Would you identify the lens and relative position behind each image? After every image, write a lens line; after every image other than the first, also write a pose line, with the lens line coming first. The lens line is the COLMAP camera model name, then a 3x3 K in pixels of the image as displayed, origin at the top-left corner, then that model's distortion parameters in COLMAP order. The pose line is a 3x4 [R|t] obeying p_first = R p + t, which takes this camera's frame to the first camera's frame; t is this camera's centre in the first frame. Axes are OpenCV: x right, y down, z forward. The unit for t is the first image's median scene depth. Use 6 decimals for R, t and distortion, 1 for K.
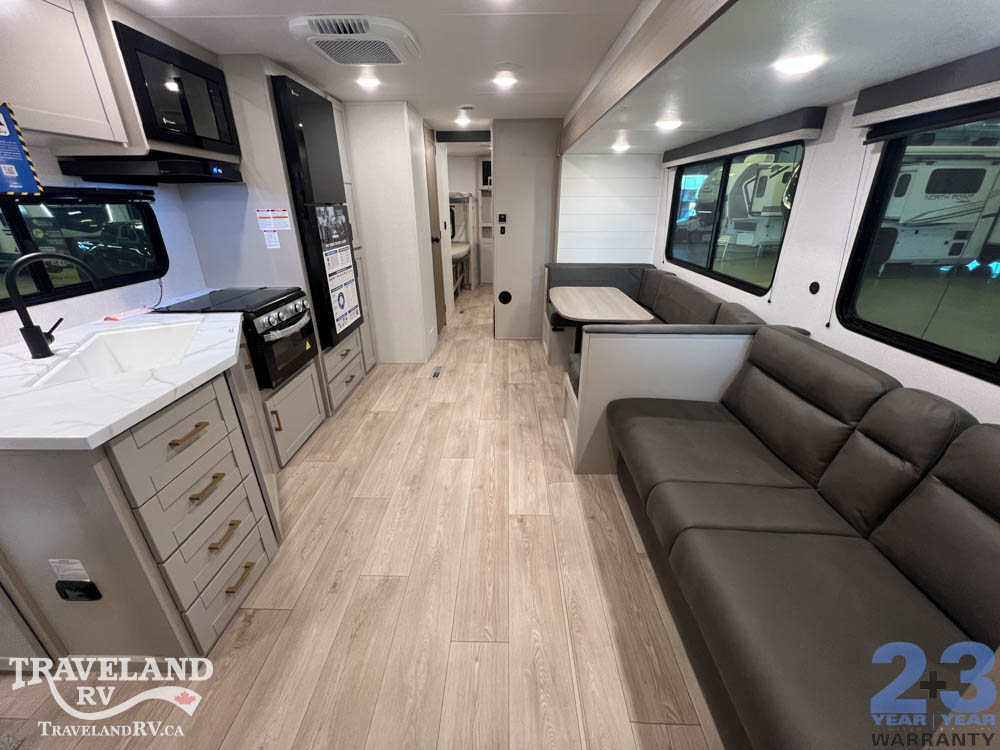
lens RADIAL K [[399.0, 0, 497.6], [0, 399.0, 373.0], [0, 0, 1]] dist [-0.002304, 0.000176]
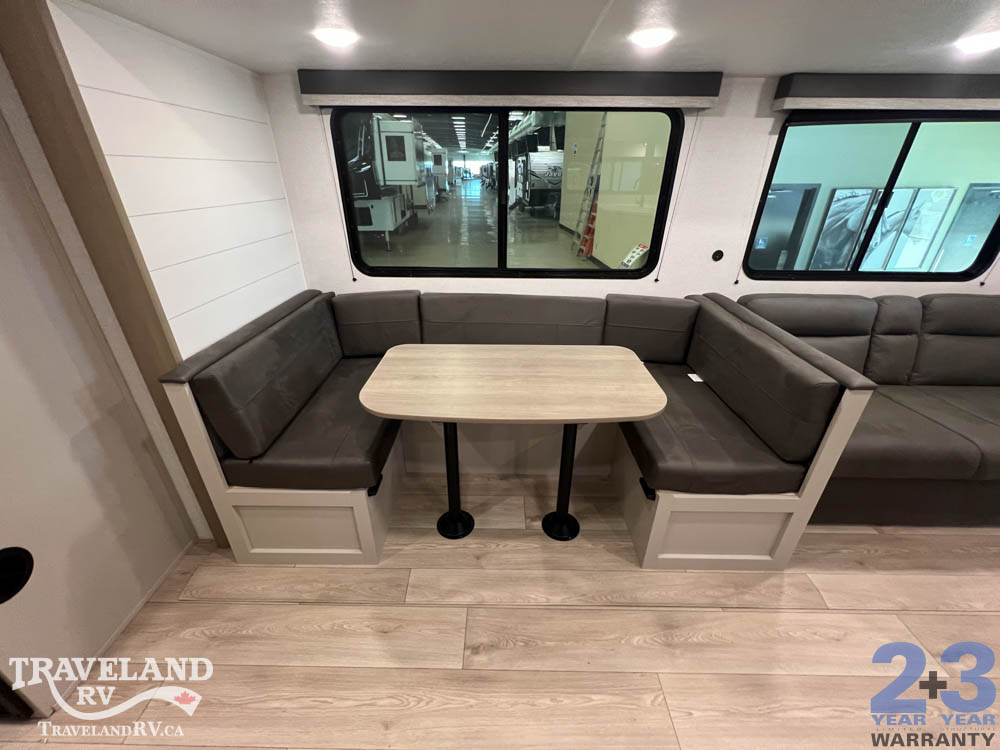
lens RADIAL K [[399.0, 0, 497.6], [0, 399.0, 373.0], [0, 0, 1]] dist [-0.002304, 0.000176]
pose [[-0.009512, -0.445389, 0.895287, -0.347138], [0.388614, 0.823302, 0.413707, -0.649409], [-0.921352, 0.351856, 0.165253, 1.509597]]
